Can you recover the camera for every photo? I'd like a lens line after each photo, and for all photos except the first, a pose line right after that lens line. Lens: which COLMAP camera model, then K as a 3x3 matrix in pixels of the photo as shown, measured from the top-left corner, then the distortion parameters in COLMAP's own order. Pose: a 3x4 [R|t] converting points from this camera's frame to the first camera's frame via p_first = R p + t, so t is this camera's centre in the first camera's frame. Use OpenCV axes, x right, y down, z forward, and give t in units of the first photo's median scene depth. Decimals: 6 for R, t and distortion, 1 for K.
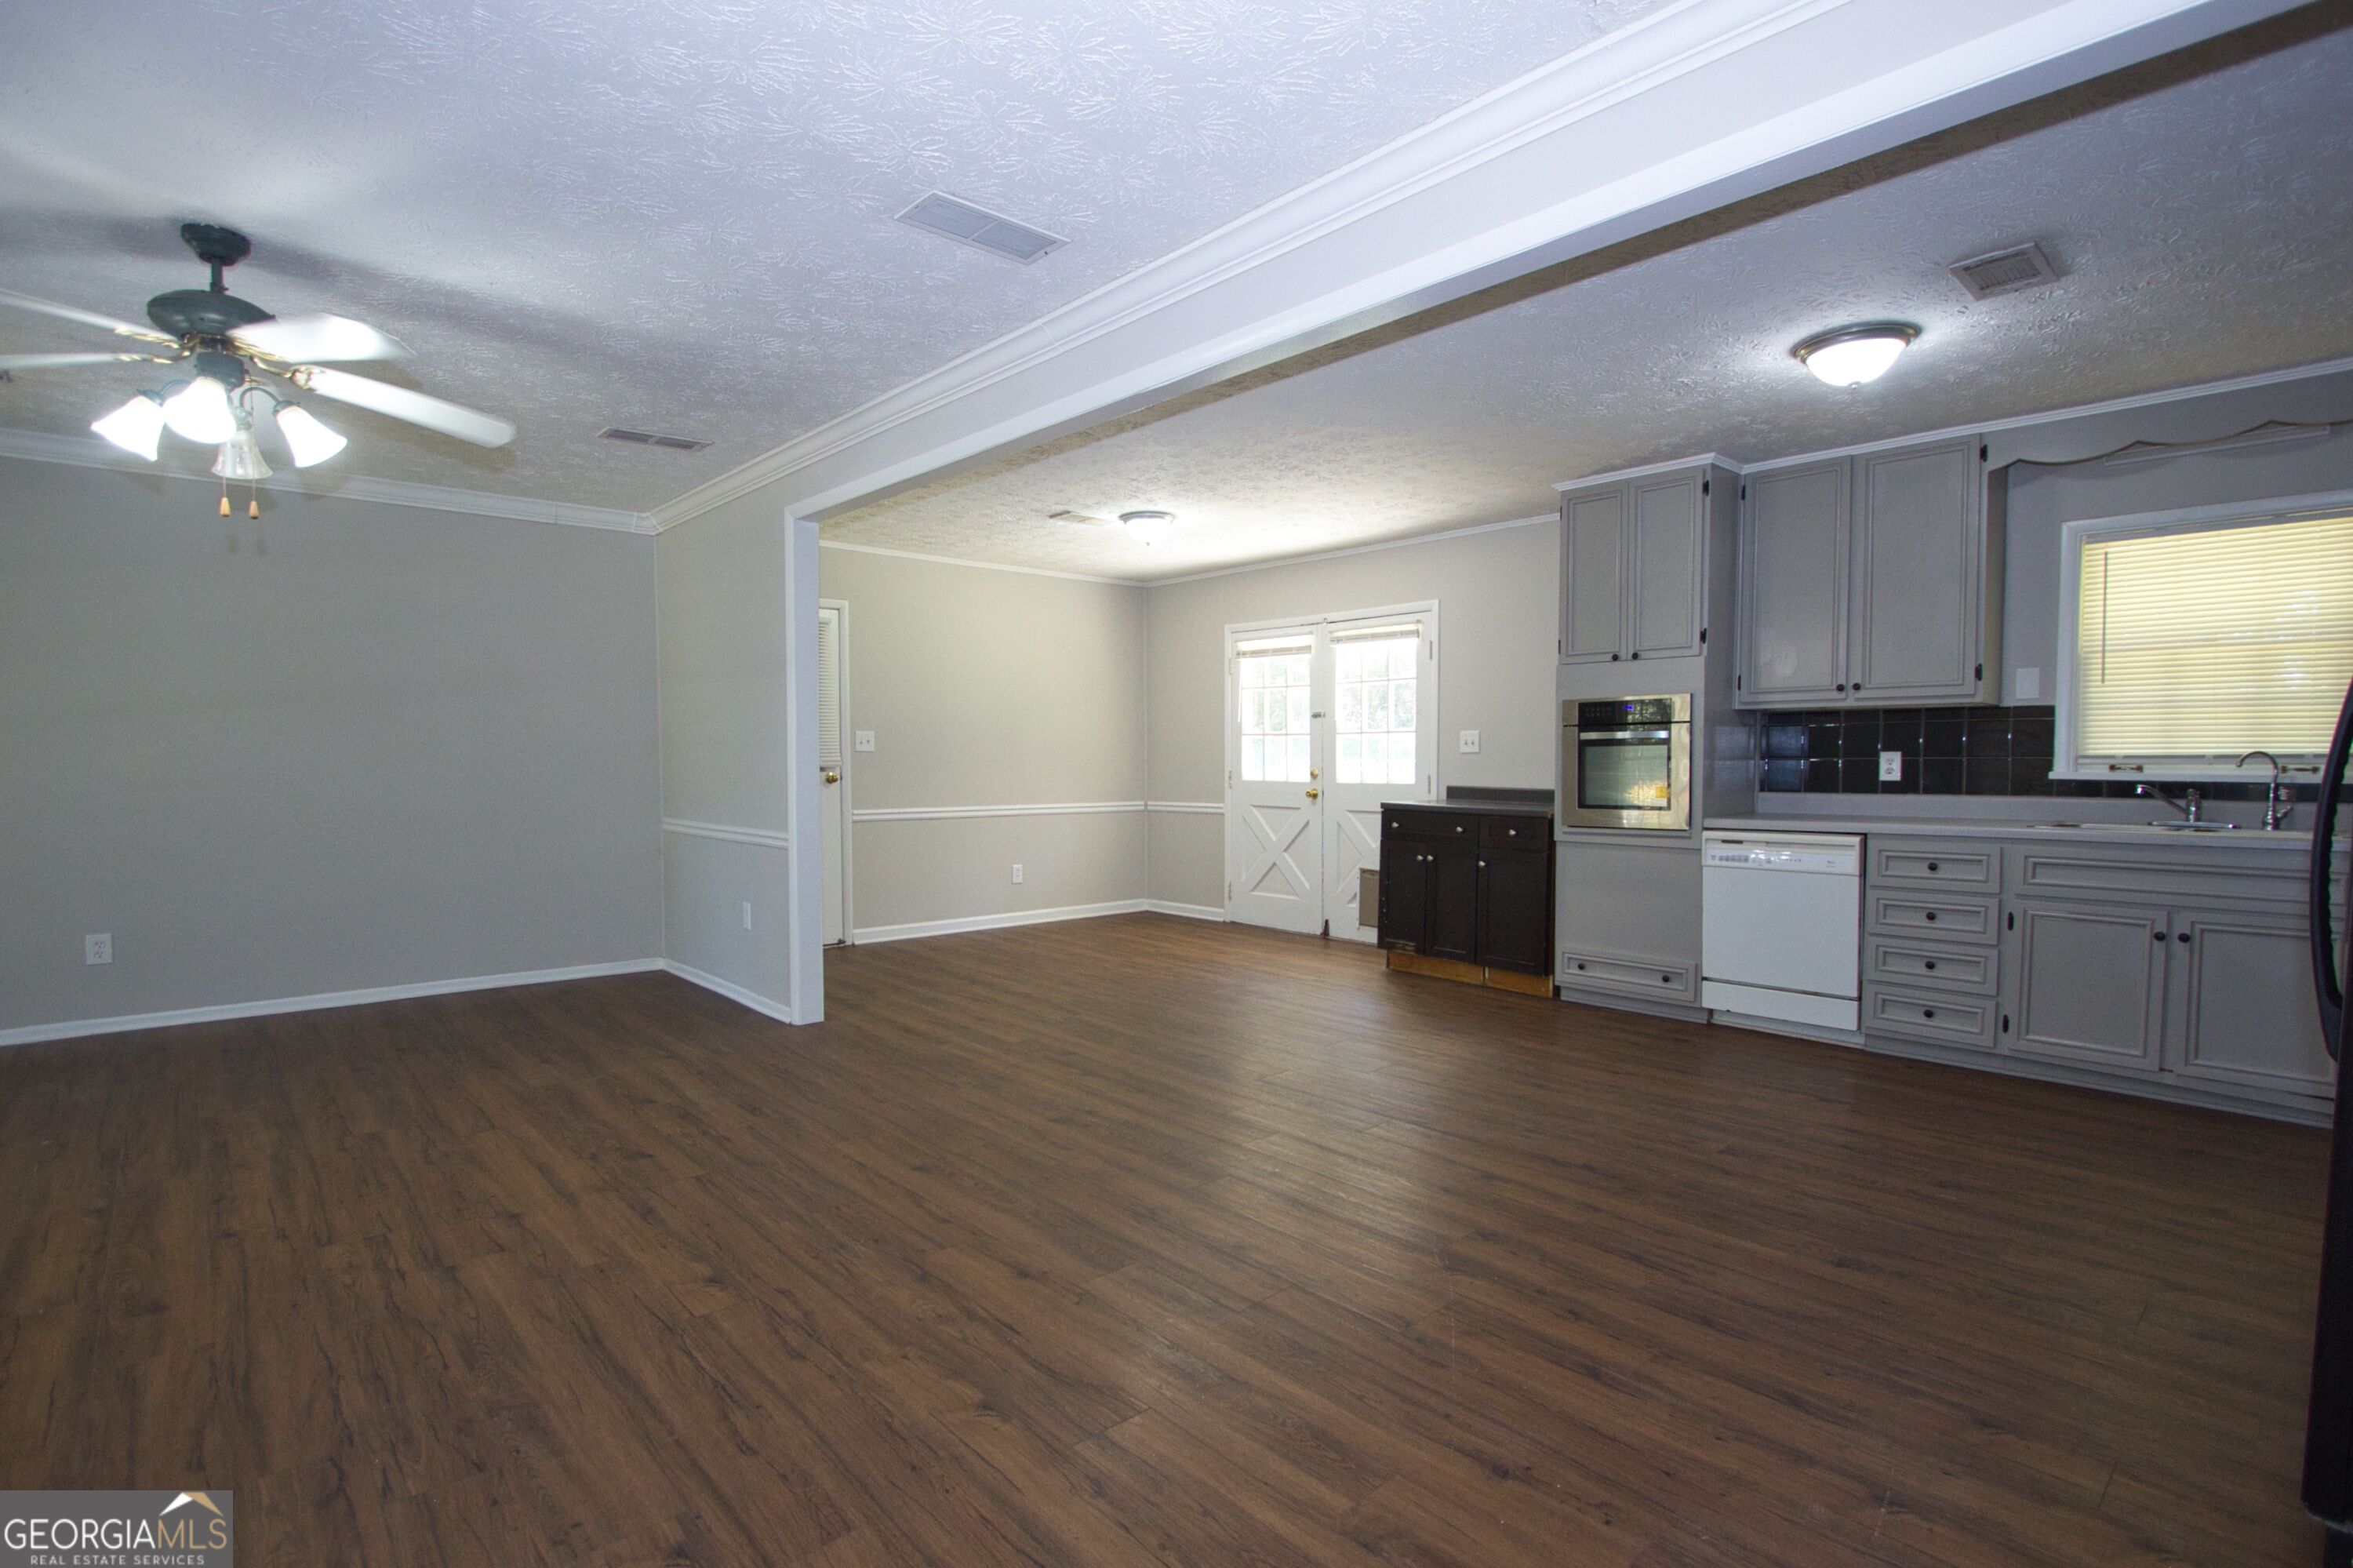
lens RADIAL K [[1119.9, 0, 1198.1], [0, 1119.9, 802.5], [0, 0, 1]] dist [-0.000178, -0.000197]
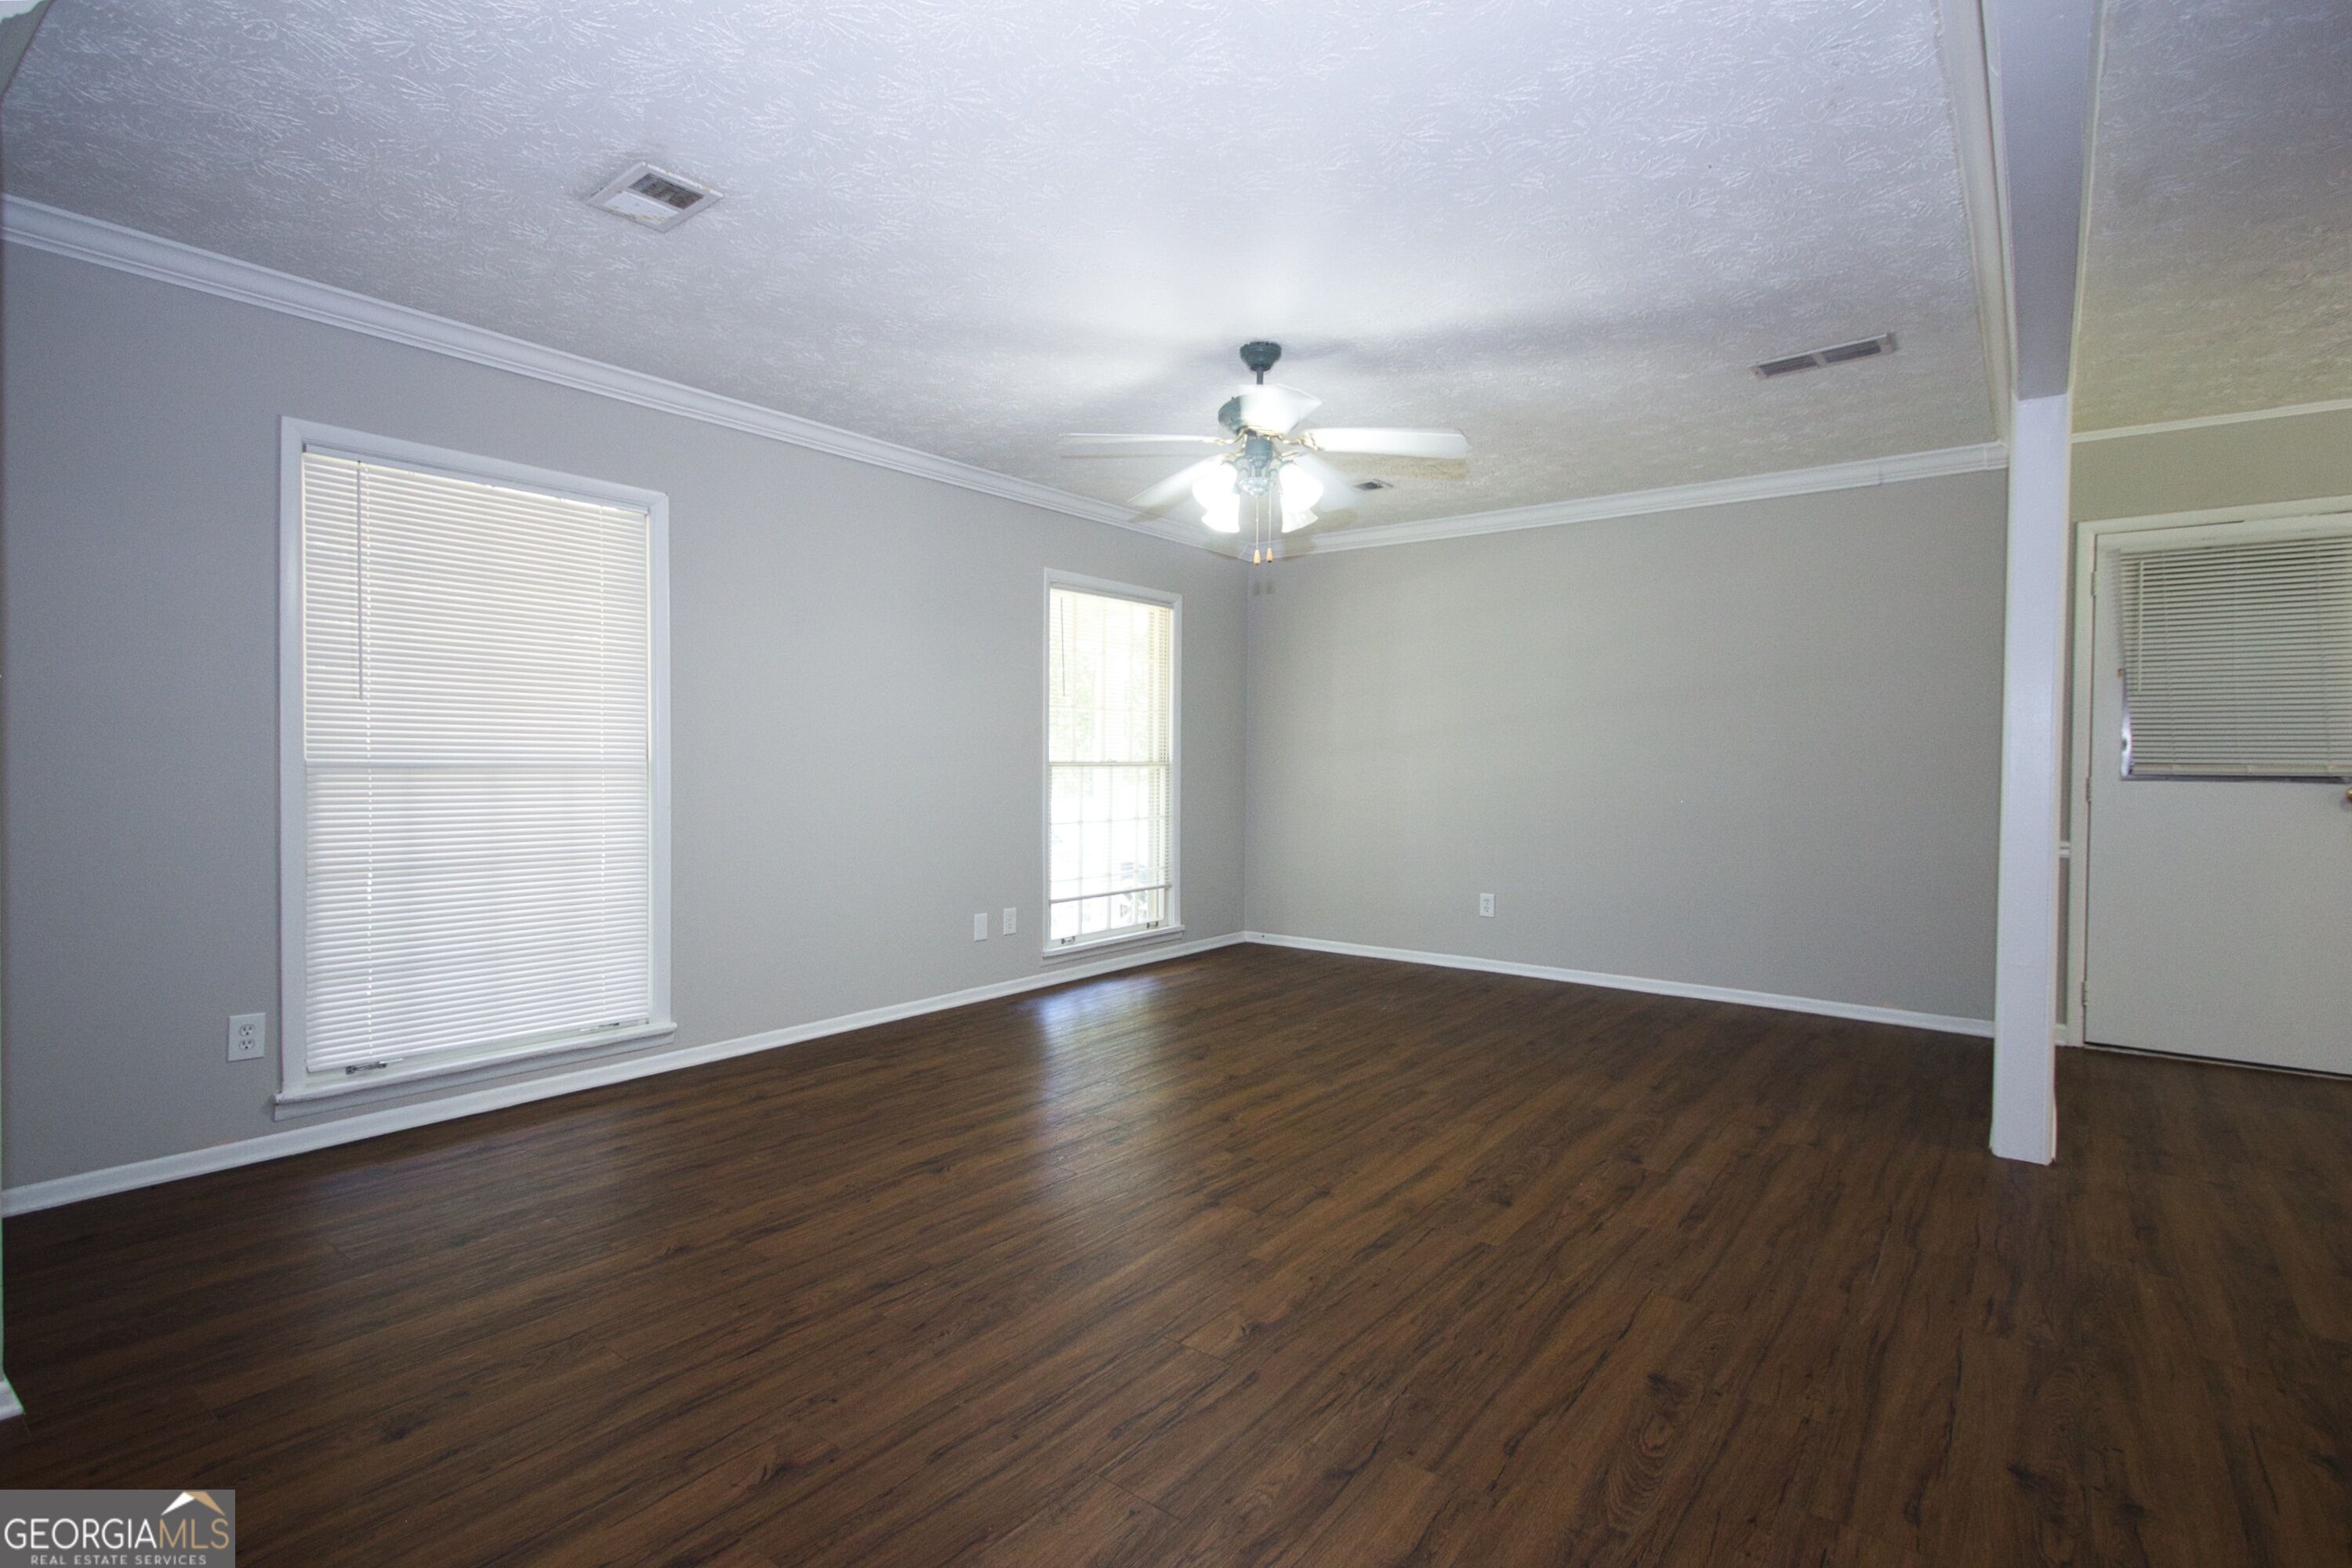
lens RADIAL K [[1119.3, 0, 1174.5], [0, 1119.3, 784.2], [0, 0, 1]] dist [-0.000178, -0.000197]
pose [[0.153160, 0.016838, -0.988058, 0.220267], [-0.046628, 0.998864, 0.009794, -0.005731], [0.987101, 0.044571, 0.153771, 0.400543]]
